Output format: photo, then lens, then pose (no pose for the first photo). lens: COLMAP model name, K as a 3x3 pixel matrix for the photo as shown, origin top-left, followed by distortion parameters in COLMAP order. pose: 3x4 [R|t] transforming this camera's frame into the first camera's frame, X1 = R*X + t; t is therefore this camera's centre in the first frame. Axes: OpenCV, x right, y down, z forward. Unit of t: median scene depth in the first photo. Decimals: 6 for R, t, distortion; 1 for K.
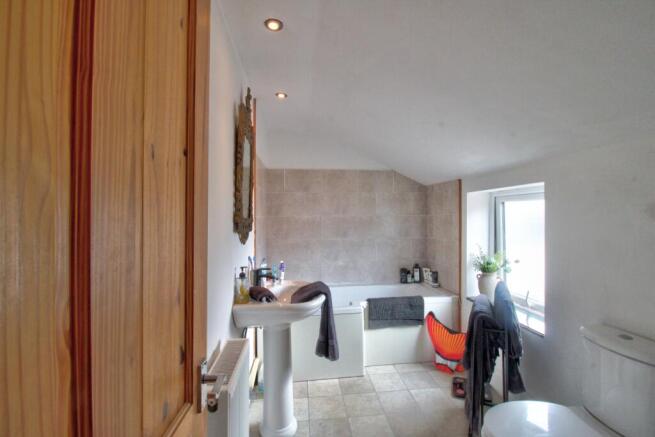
lens RADIAL K [[306.4, 0, 329.1], [0, 306.4, 216.4], [0, 0, 1]] dist [-0.004019, -0.010983]
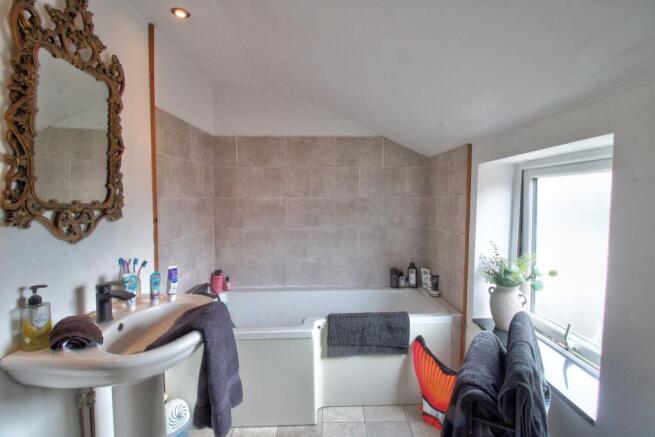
lens RADIAL K [[306.4, 0, 329.2], [0, 306.4, 216.3], [0, 0, 1]] dist [-0.004019, -0.010983]
pose [[0.995479, 0.011336, -0.094302, 0.193413], [-0.005833, 0.998275, 0.058426, -0.000891], [0.094802, -0.057612, 0.993828, 0.308215]]
